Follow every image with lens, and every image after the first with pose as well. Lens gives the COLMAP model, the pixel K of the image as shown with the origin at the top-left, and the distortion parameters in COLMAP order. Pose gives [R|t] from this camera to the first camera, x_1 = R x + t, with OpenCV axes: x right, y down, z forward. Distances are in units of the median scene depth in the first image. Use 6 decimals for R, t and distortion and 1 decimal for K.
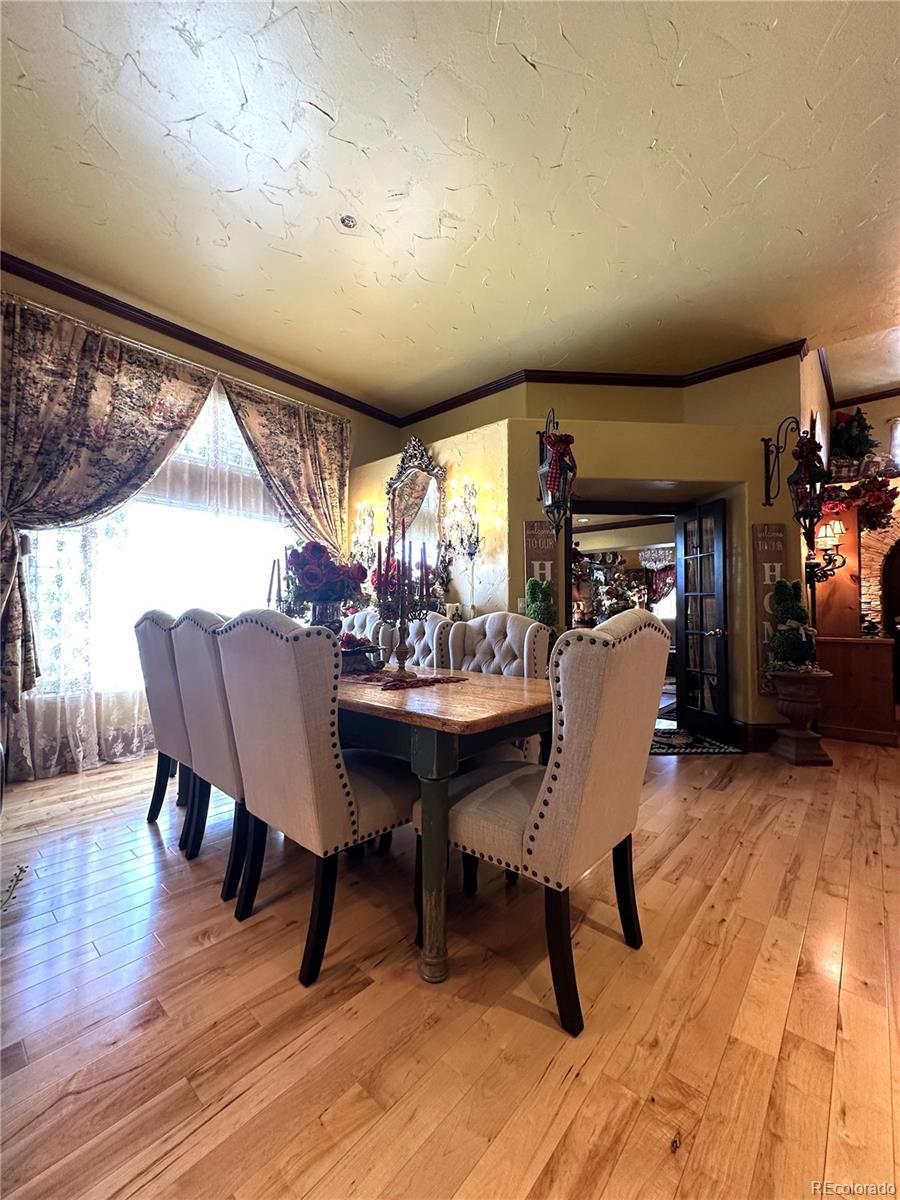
lens RADIAL K [[487.3, 0, 452.0], [0, 487.3, 603.2], [0, 0, 1]] dist [-0.002207, 0.000928]
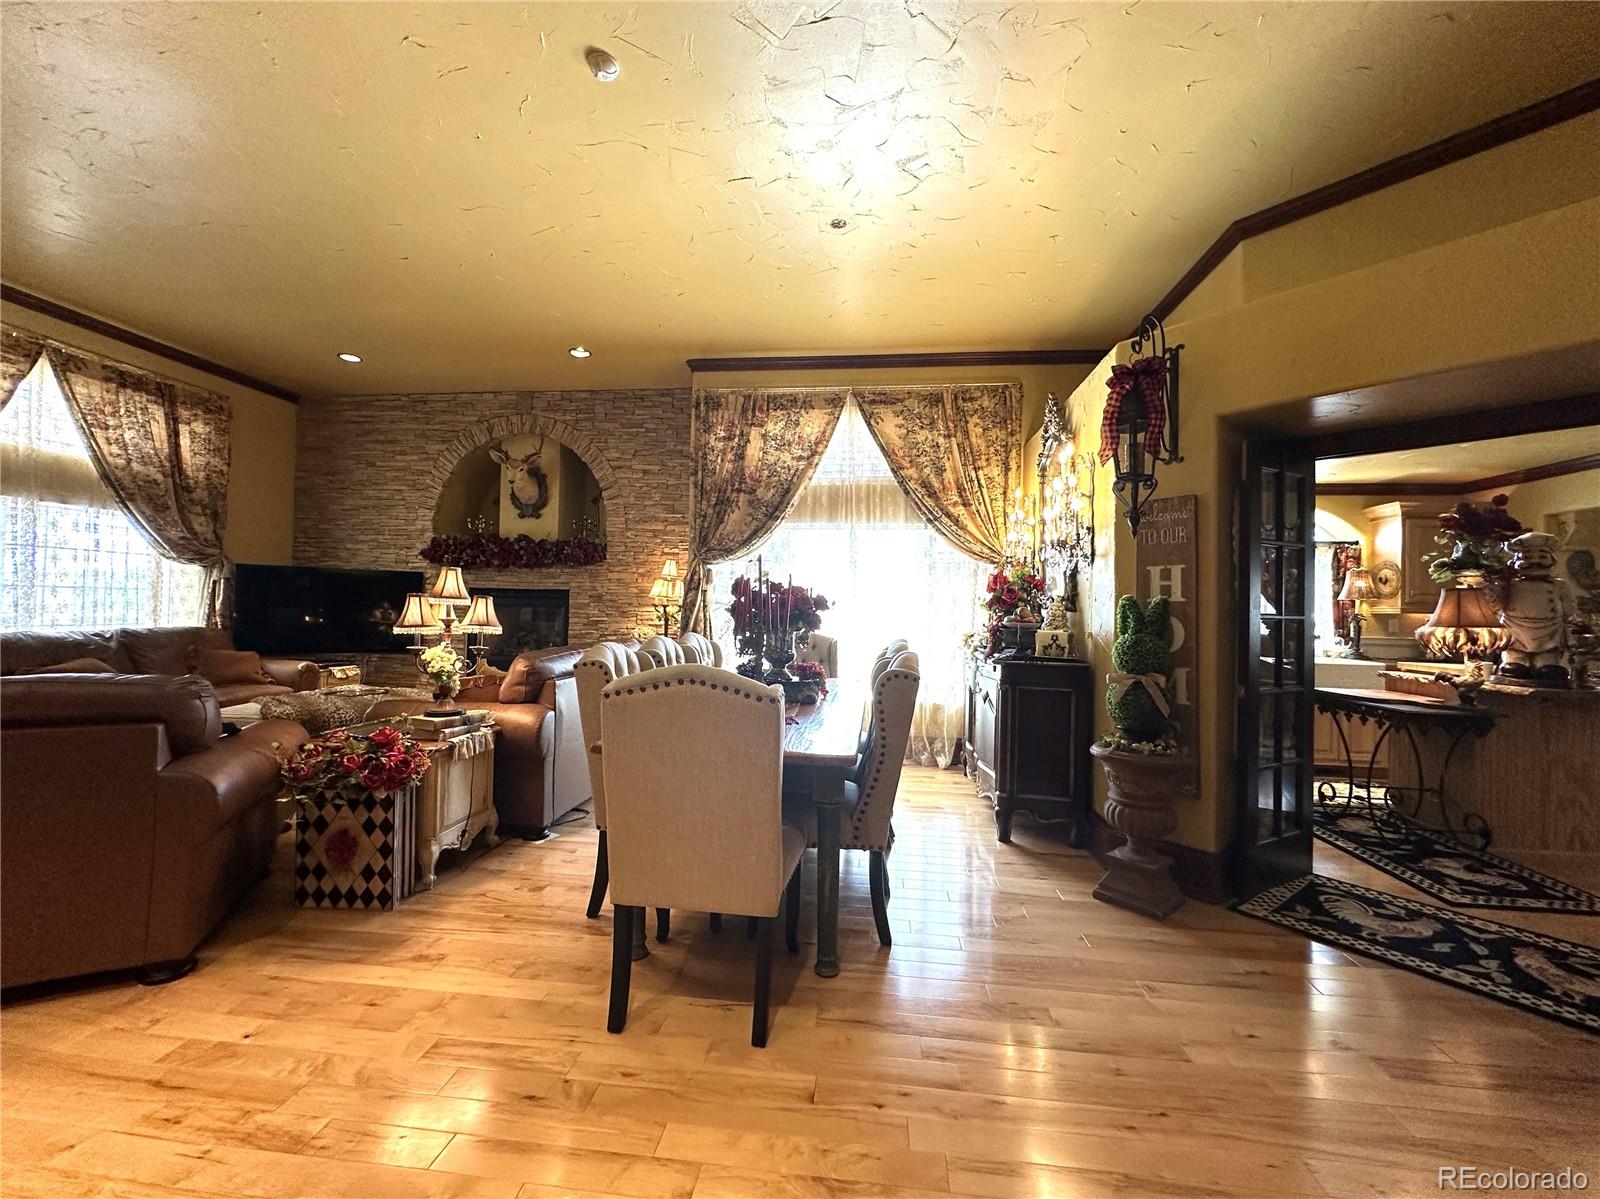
lens RADIAL K [[649.7, 0, 787.0], [0, 649.7, 604.9], [0, 0, 1]] dist [-0.002207, 0.000928]
pose [[0.560150, 0.002919, -0.828386, 0.556516], [0.002689, 0.999982, 0.005342, -0.040887], [0.828387, -0.005220, 0.560132, 0.155183]]
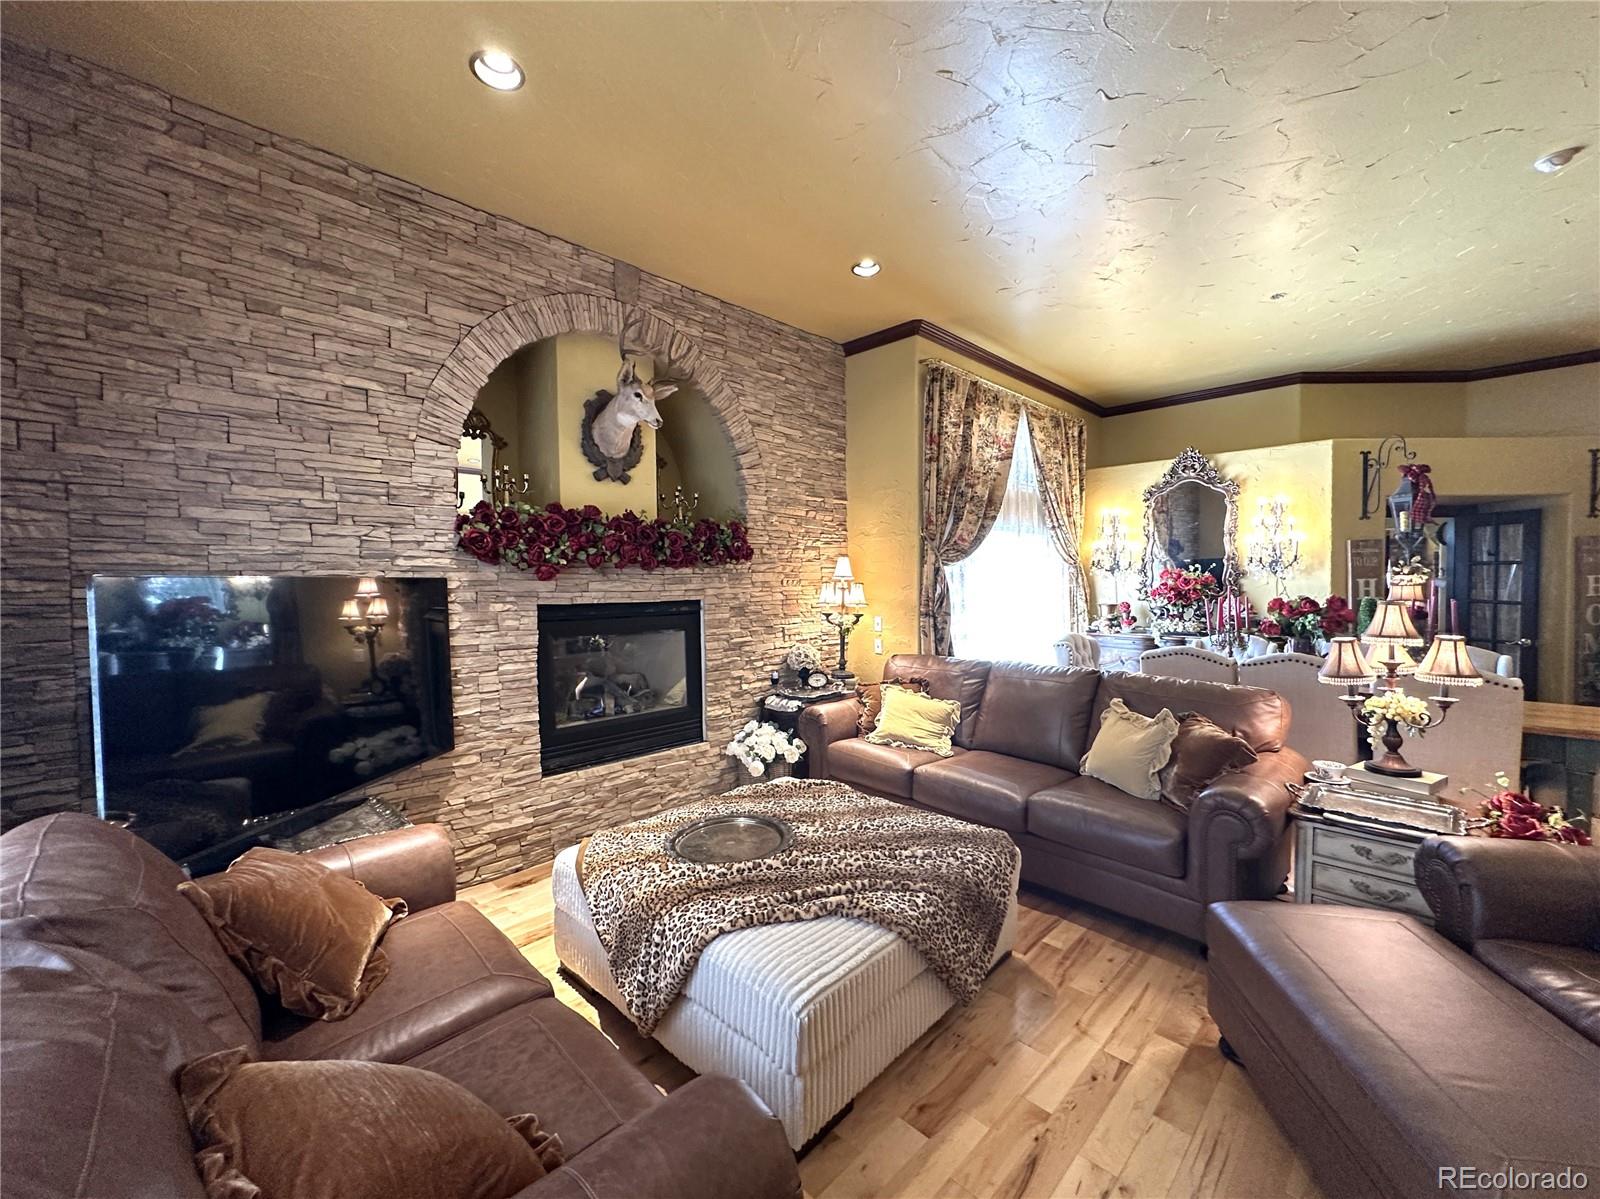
lens RADIAL K [[649.7, 0, 793.1], [0, 649.7, 605.9], [0, 0, 1]] dist [-0.002207, 0.000928]
pose [[0.997544, -0.010850, -0.069192, -0.903337], [0.015570, 0.997561, 0.068038, -0.134368], [0.068285, -0.068948, 0.995281, -0.455076]]
